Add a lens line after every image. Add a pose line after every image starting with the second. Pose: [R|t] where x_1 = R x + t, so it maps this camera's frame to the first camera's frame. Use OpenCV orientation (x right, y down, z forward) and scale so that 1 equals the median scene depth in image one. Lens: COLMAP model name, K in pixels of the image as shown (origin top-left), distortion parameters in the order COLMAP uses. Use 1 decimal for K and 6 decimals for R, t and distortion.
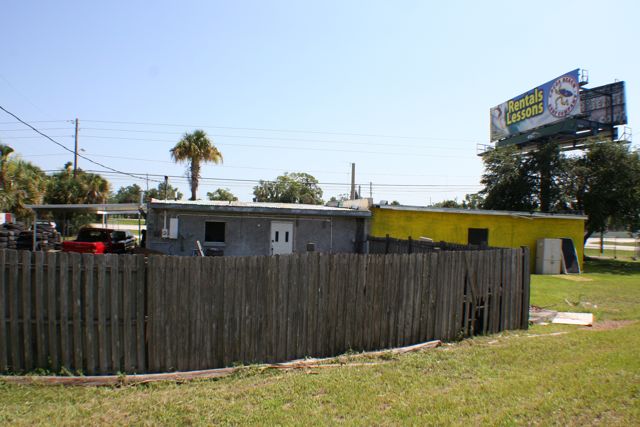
lens RADIAL K [[549.7, 0, 320.0], [0, 549.7, 213.5], [0, 0, 1]] dist [-0.327251, 0.147815]
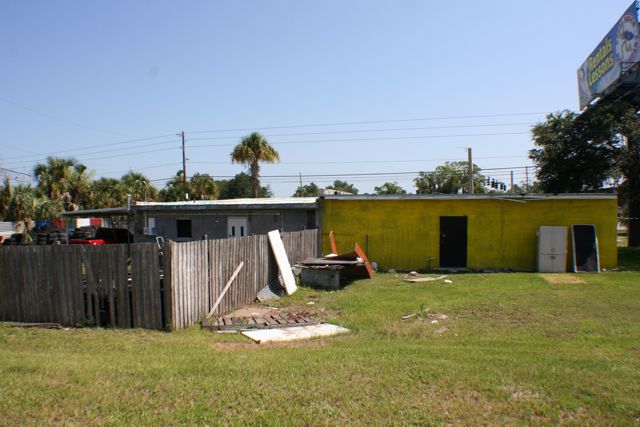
lens RADIAL K [[549.7, 0, 320.0], [0, 549.7, 213.5], [0, 0, 1]] dist [-0.327251, 0.147815]
pose [[0.865233, -0.039651, -0.499799, 0.424140], [0.045809, 0.998950, 0.000053, 0.011019], [0.499272, -0.022941, 0.866142, 0.127232]]
